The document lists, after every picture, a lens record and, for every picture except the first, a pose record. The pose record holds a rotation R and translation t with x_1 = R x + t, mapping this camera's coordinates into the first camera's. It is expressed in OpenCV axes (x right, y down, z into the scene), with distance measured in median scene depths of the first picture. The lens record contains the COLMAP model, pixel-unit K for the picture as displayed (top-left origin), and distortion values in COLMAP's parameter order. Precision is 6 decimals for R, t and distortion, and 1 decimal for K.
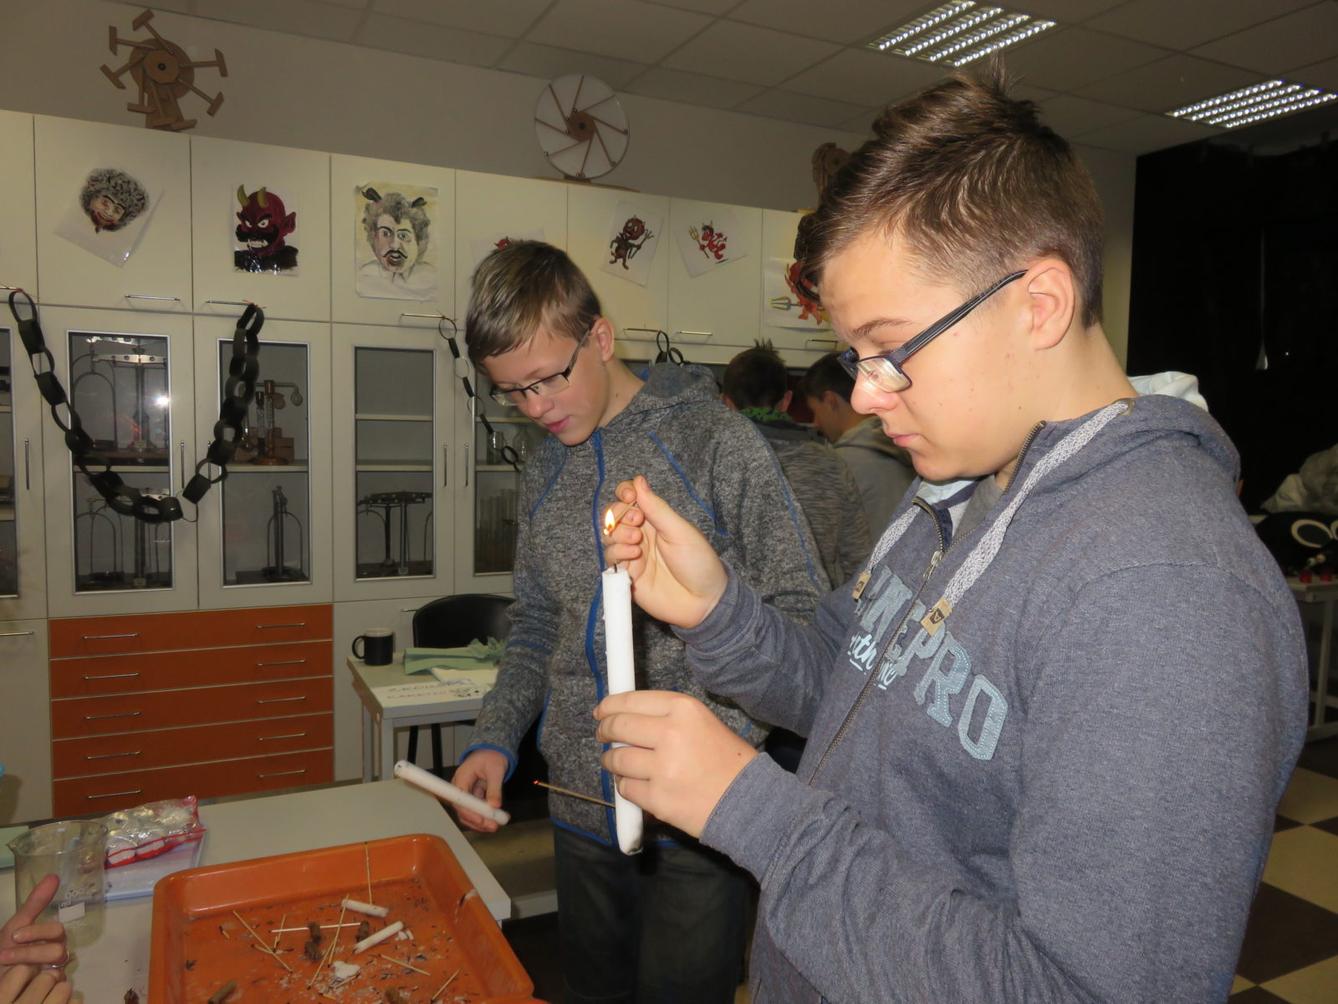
lens RADIAL K [[994.3, 0, 667.5], [0, 994.3, 500.0], [0, 0, 1]] dist [0.009821, -0.002260]
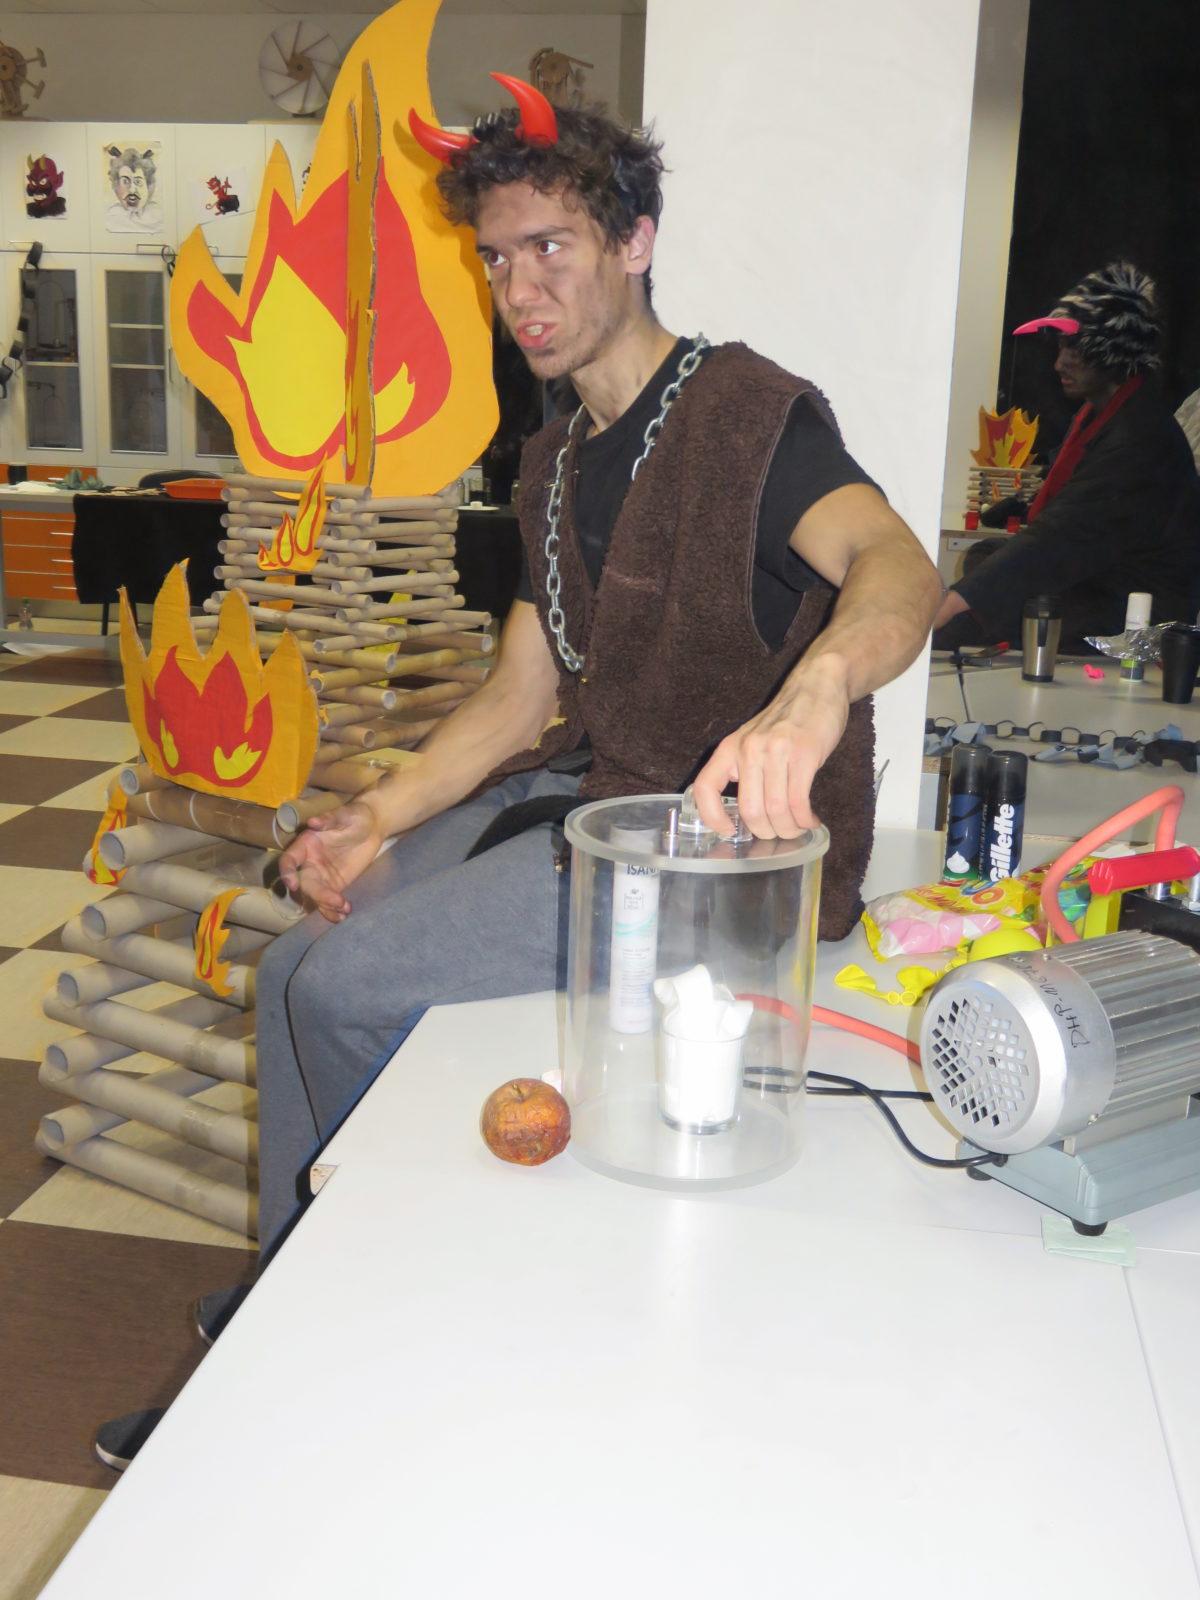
lens RADIAL K [[1784.3, 0, 600.2], [0, 1784.3, 800.1], [0, 0, 1]] dist [0.000618, 0.000000]
pose [[0.795017, 0.160485, -0.584972, 1.747625], [-0.066700, 0.981647, 0.178662, 0.071674], [0.602909, -0.103021, 0.791131, -0.574280]]
